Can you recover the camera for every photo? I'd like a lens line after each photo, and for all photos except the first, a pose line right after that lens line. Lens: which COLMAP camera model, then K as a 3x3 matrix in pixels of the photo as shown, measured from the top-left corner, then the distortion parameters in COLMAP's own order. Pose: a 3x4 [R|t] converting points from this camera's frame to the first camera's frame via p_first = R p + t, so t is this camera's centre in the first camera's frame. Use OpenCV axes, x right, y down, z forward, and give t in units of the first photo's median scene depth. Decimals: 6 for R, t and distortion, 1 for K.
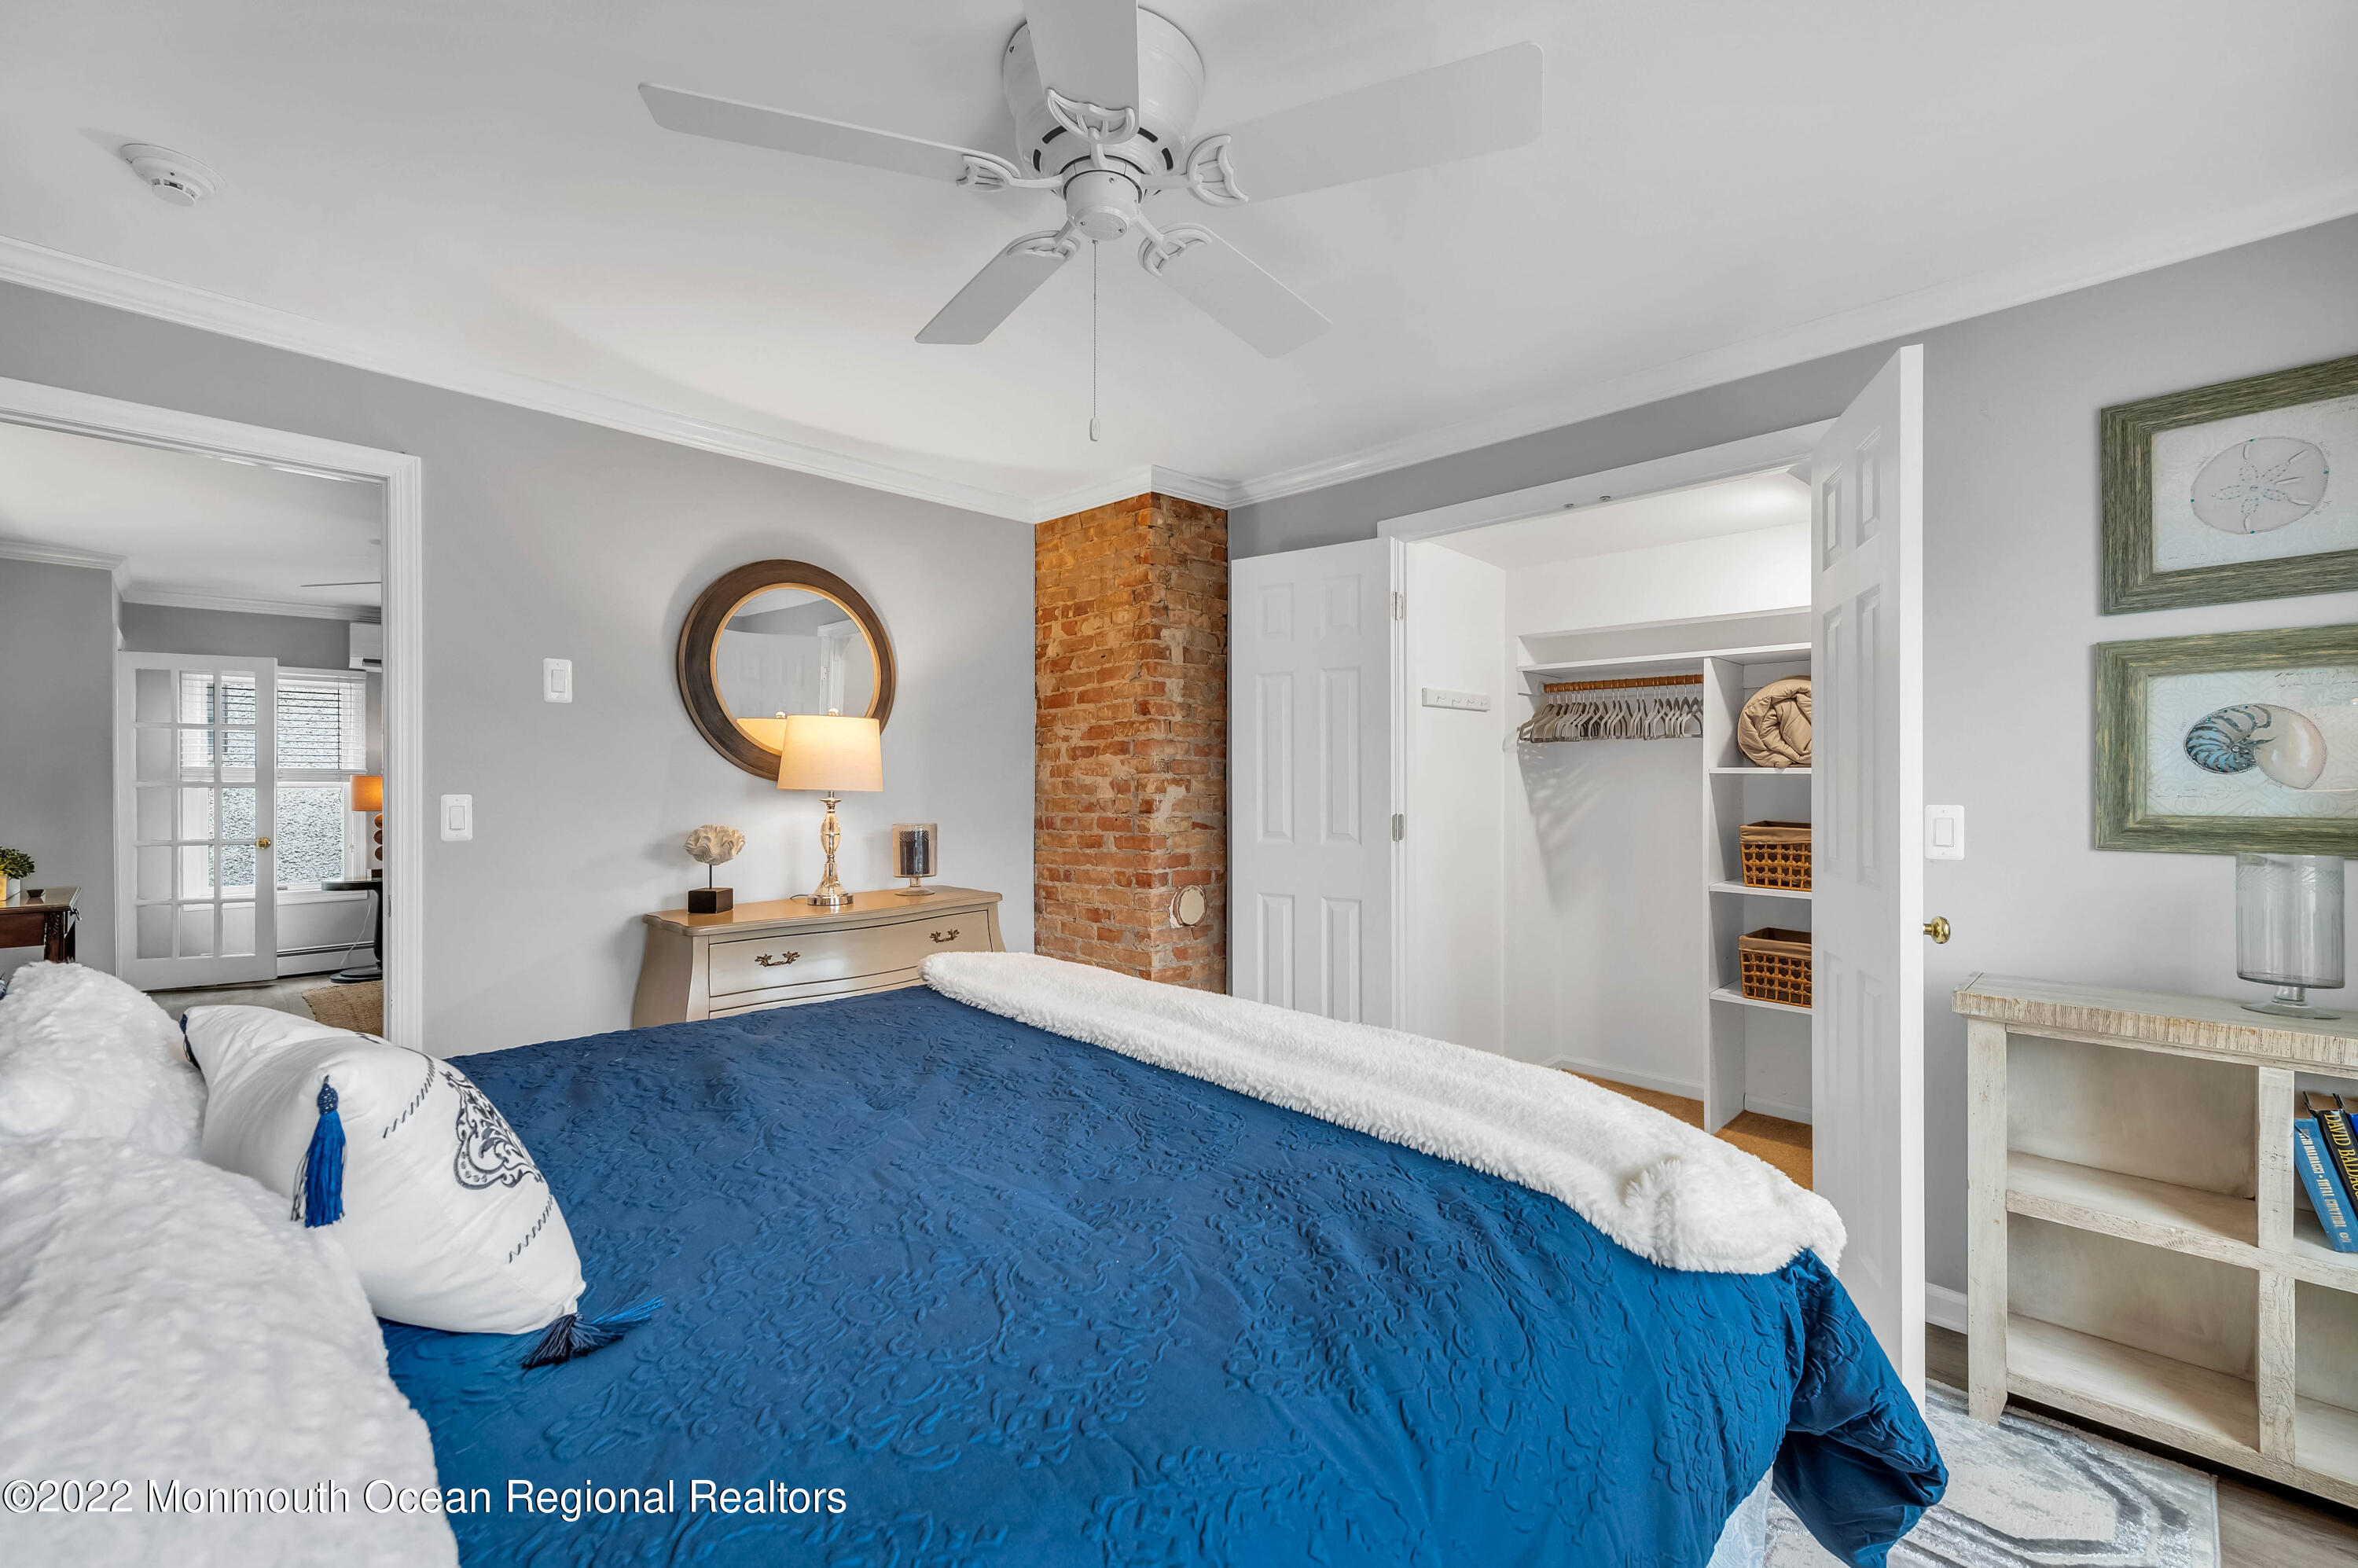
lens RADIAL K [[943.3, 0, 1179.0], [0, 943.3, 784.0], [0, 0, 1]] dist [-0.001330, -0.000107]
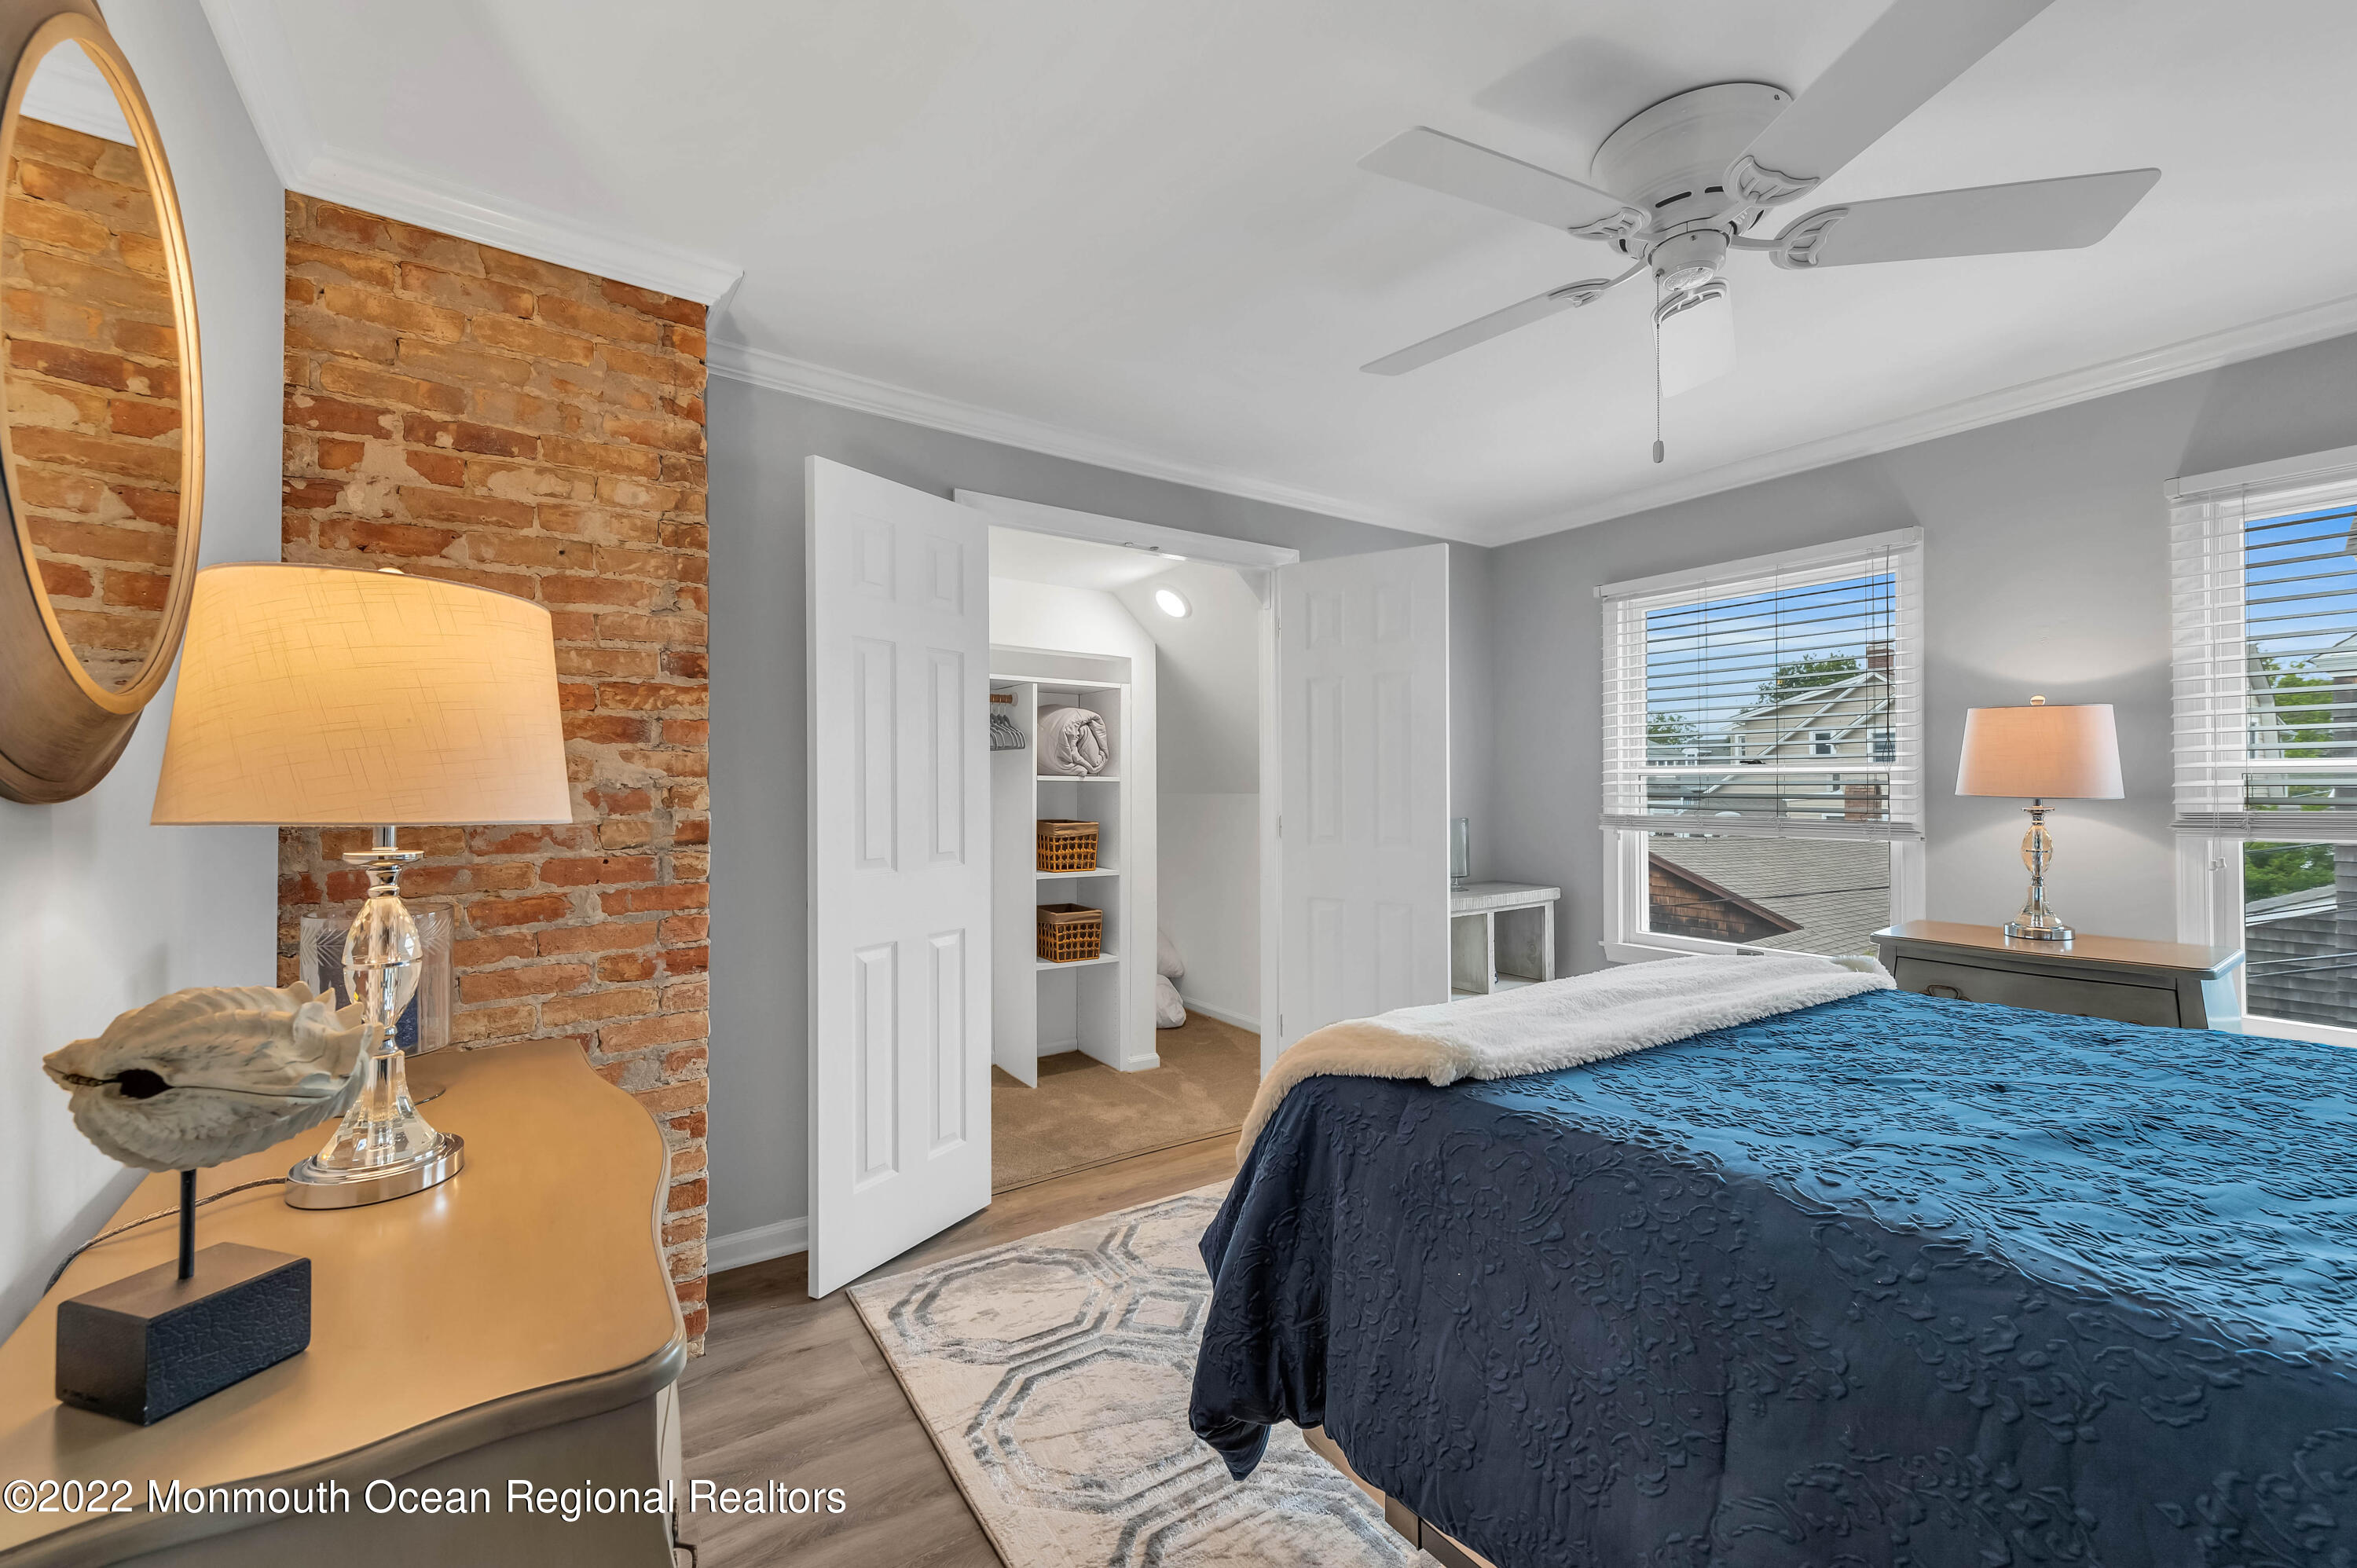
lens RADIAL K [[942.8, 0, 1178.5], [0, 942.8, 784.0], [0, 0, 1]] dist [-0.001330, -0.000107]
pose [[0.178507, 0.000533, 0.983938, -0.550866], [0.009802, 0.999949, -0.002320, -0.002288], [-0.983890, 0.010059, 0.178493, 0.589380]]
